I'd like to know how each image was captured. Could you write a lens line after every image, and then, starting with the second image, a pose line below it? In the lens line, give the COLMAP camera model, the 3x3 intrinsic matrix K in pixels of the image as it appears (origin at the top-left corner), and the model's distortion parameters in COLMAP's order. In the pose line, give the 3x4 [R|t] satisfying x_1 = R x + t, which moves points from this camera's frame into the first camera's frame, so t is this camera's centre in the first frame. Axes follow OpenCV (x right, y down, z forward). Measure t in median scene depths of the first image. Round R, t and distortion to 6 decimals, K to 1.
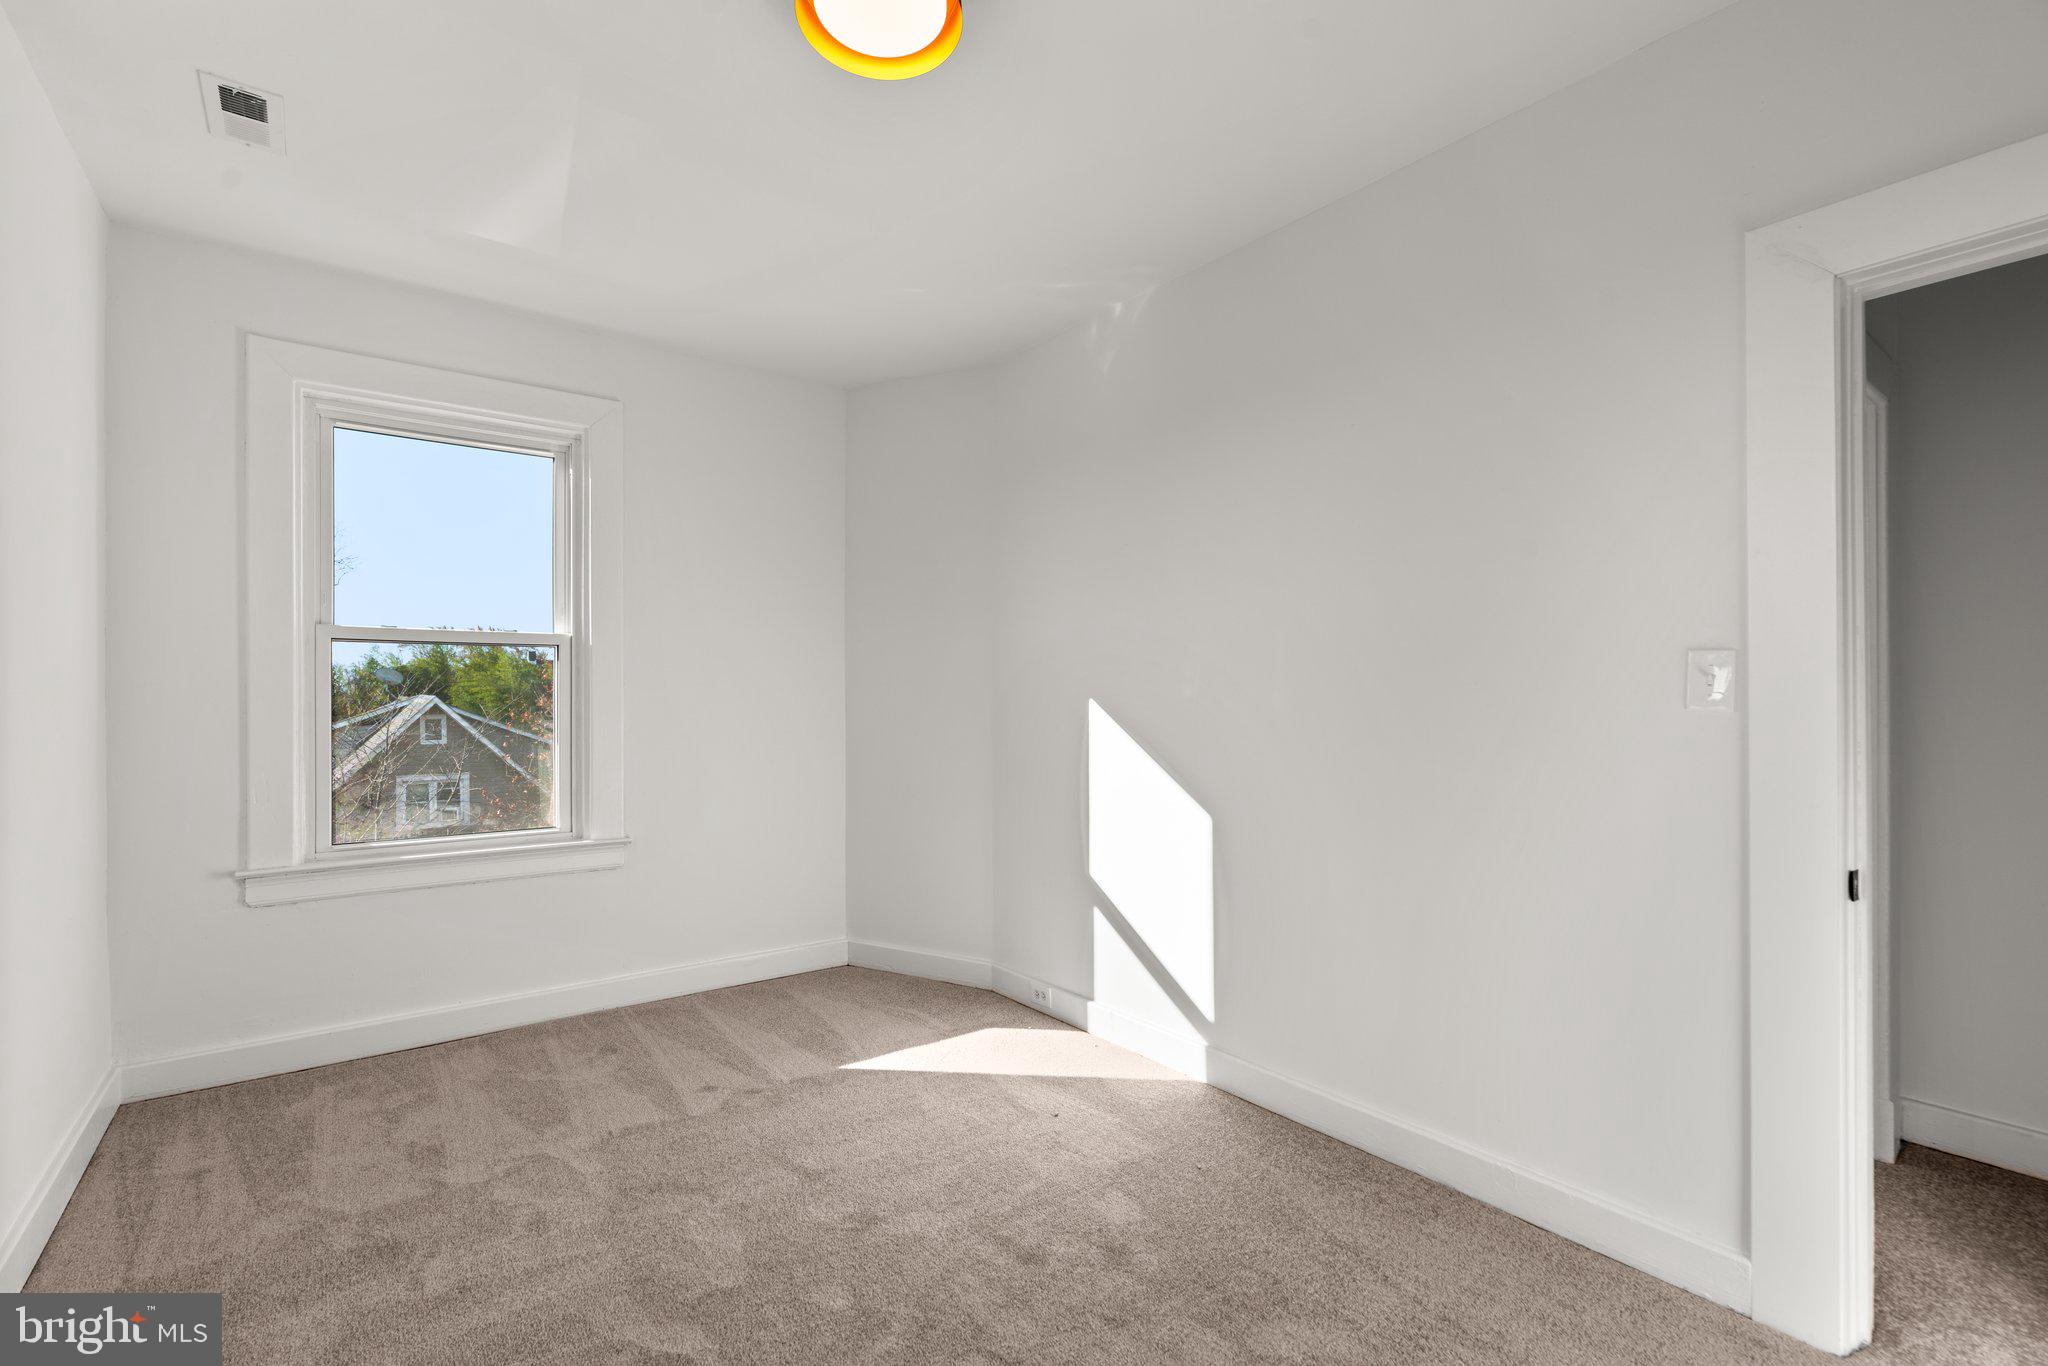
lens RADIAL K [[917.9, 0, 1038.4], [0, 917.9, 701.6], [0, 0, 1]] dist [-0.003916, 0.000443]
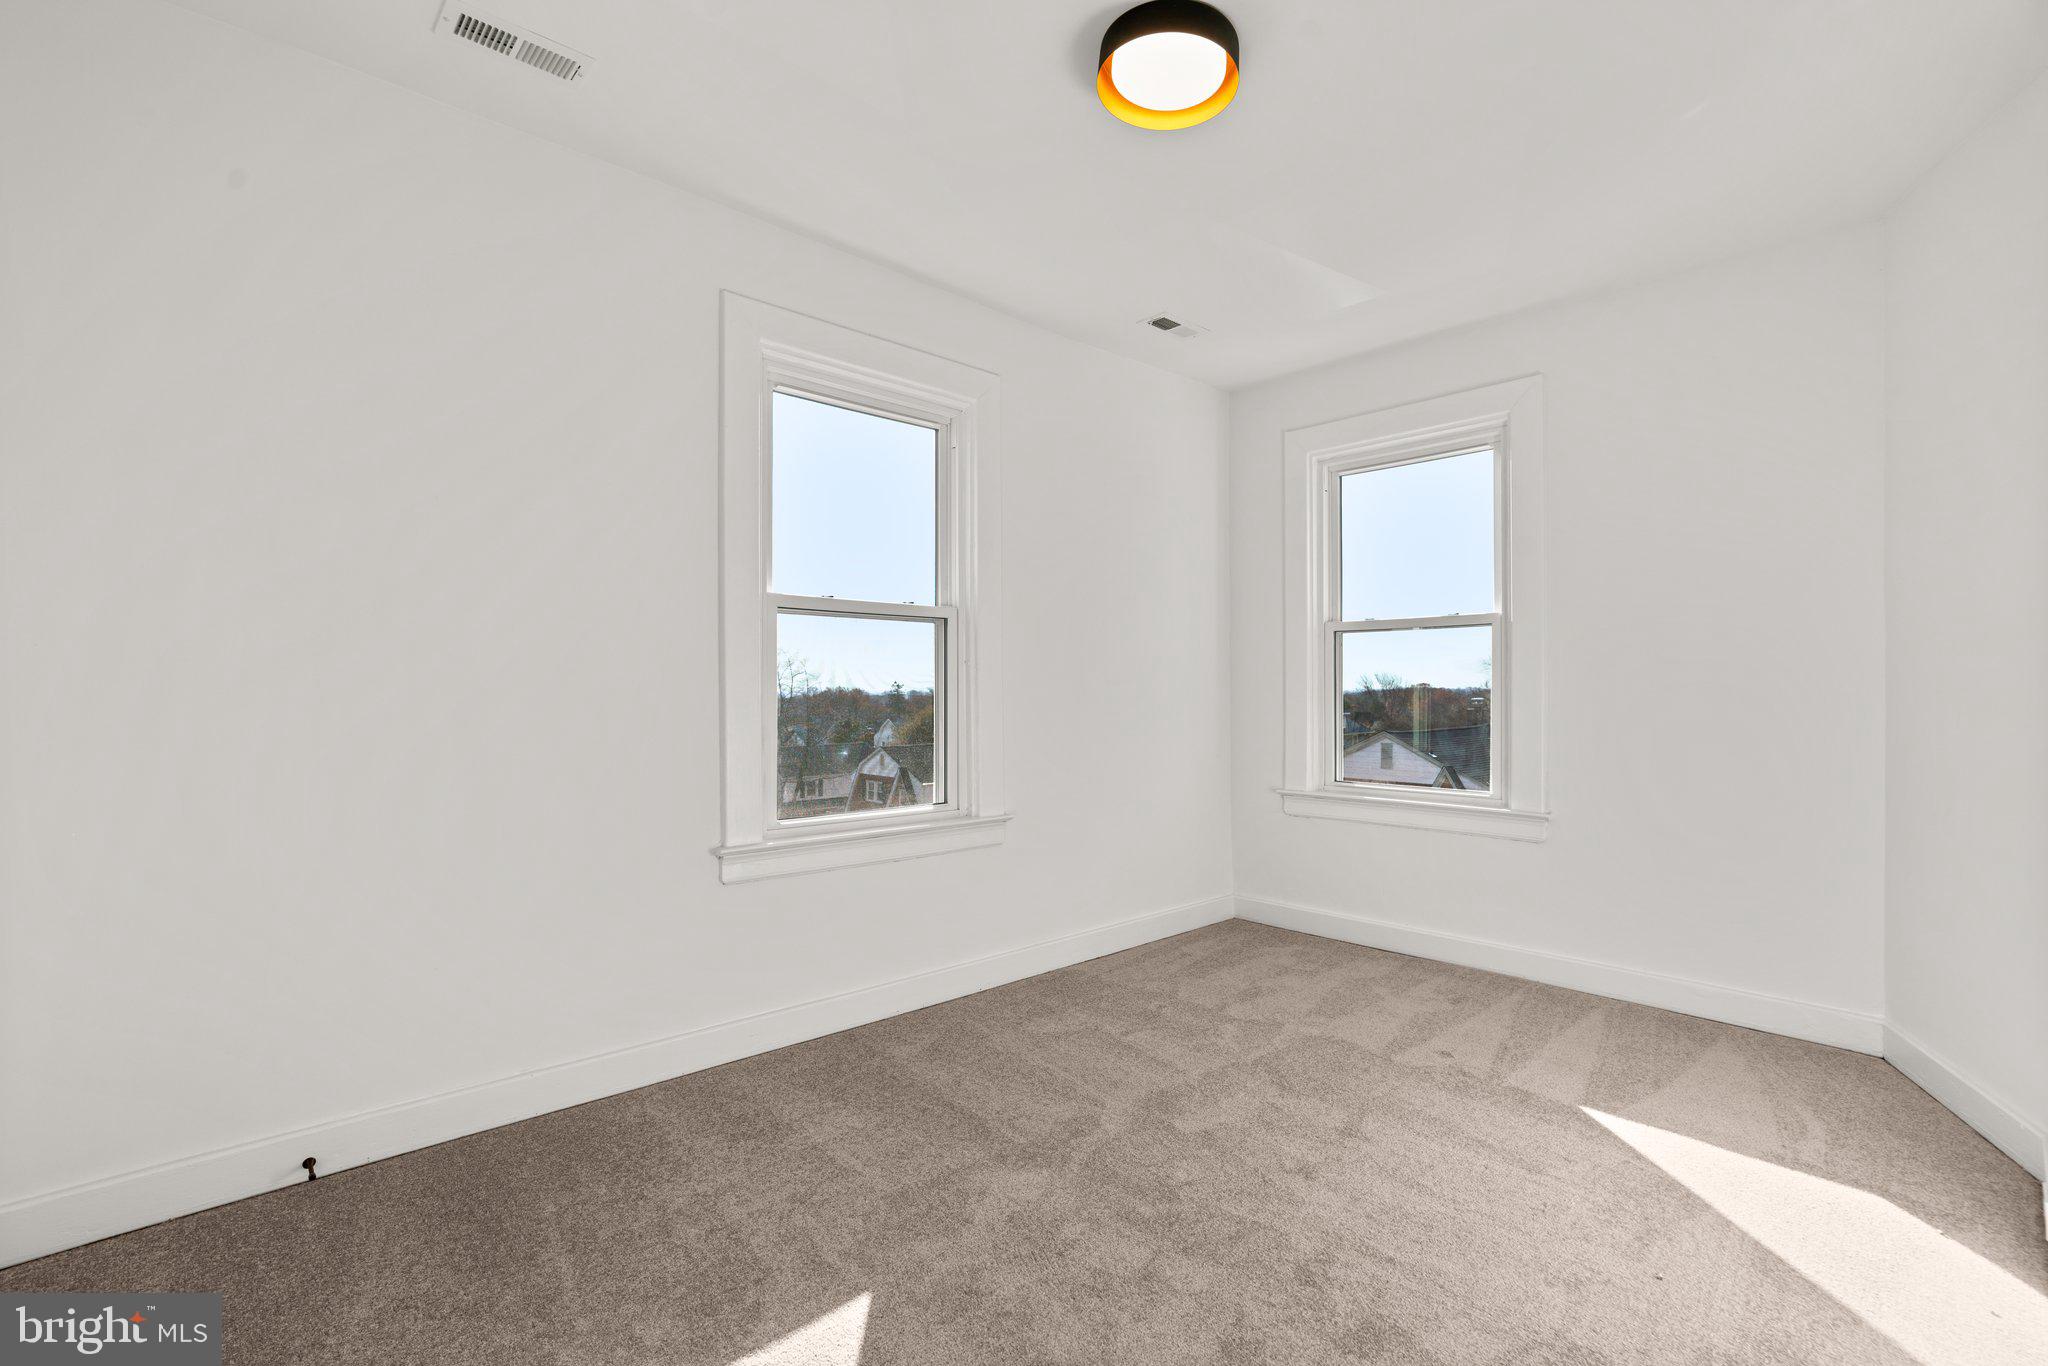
lens RADIAL K [[917.9, 0, 1022.3], [0, 917.9, 698.3], [0, 0, 1]] dist [-0.003916, 0.000443]
pose [[0.103689, 0.021486, -0.994378, 0.582032], [0.002166, 0.999759, 0.021828, 0.000571], [0.994607, -0.004417, 0.103618, 0.410731]]
